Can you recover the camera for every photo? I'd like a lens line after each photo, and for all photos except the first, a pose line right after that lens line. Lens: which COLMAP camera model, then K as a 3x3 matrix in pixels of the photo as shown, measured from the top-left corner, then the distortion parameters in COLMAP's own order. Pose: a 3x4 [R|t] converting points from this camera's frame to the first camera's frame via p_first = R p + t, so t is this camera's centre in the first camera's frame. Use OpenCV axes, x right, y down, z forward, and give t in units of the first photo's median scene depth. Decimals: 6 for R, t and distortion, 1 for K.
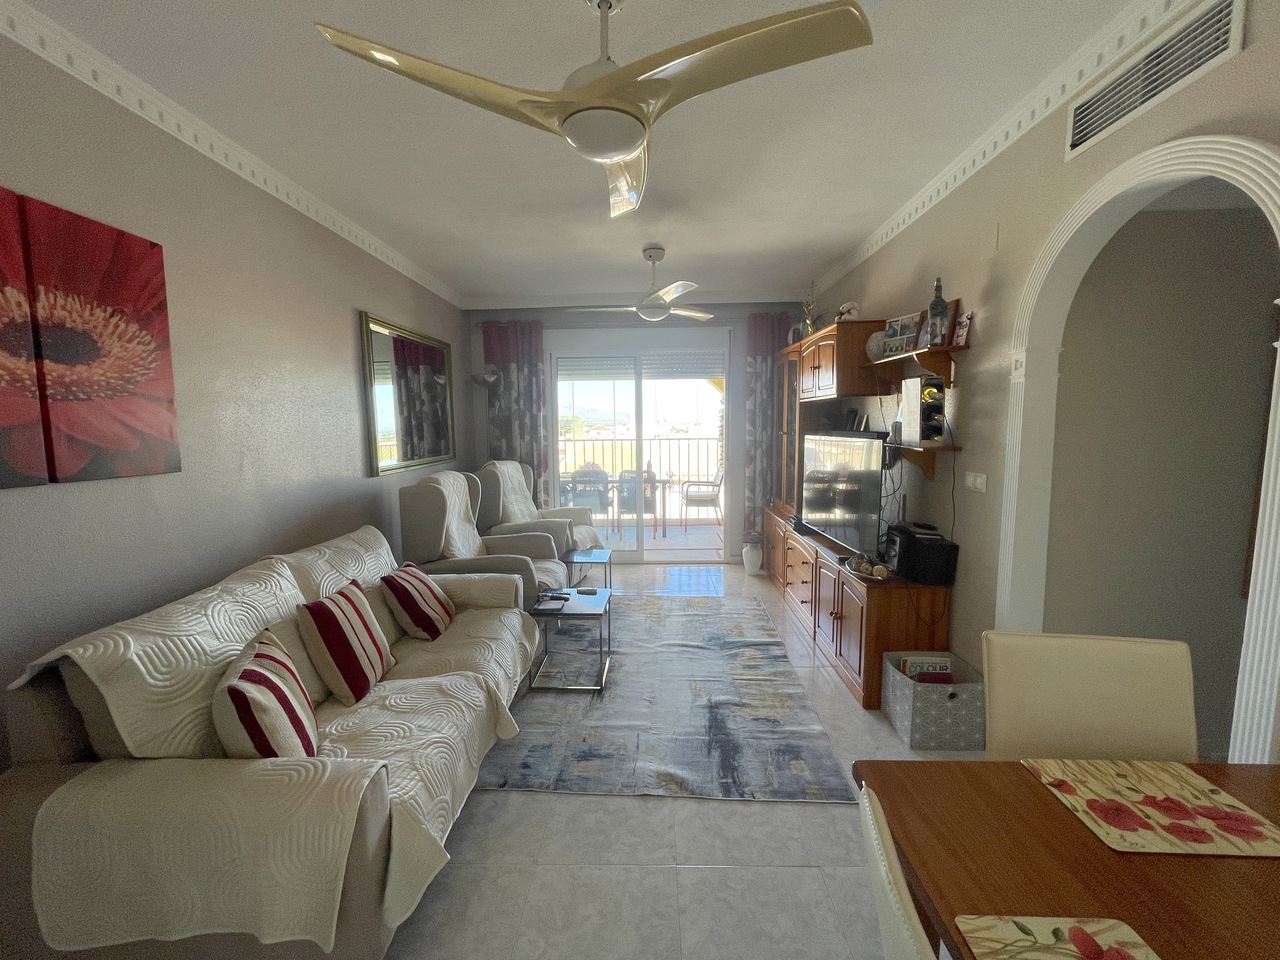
lens RADIAL K [[518.0, 0, 639.8], [0, 518.0, 477.7], [0, 0, 1]] dist [-0.001903, -0.000071]
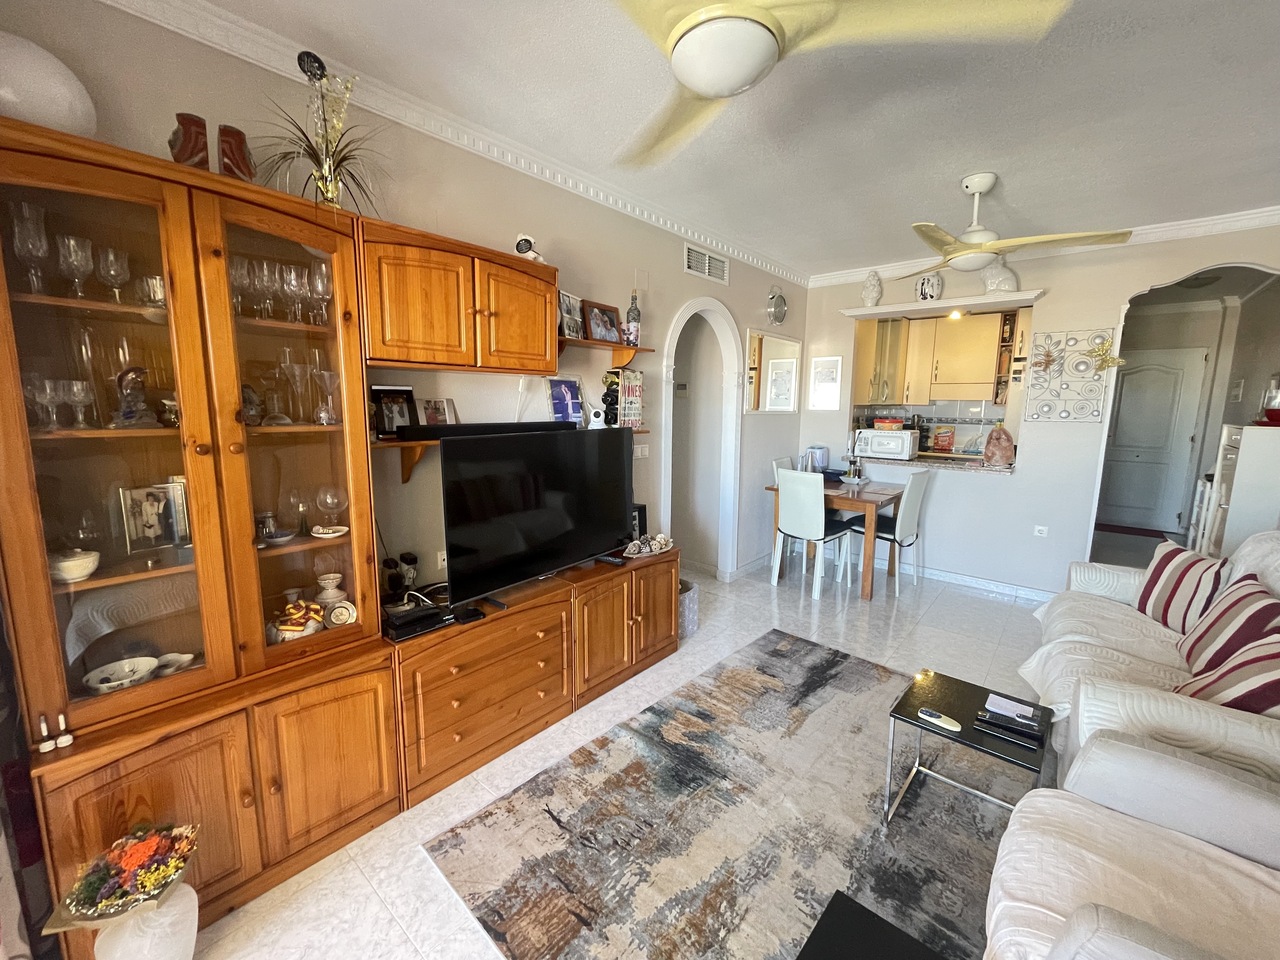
lens RADIAL K [[518.0, 0, 639.8], [0, 518.0, 477.7], [0, 0, 1]] dist [-0.001903, -0.000071]
pose [[-0.777630, -0.088138, 0.622513, -0.231567], [0.061753, 0.974631, 0.215132, -0.232378], [-0.625682, 0.205735, -0.752459, 2.117161]]
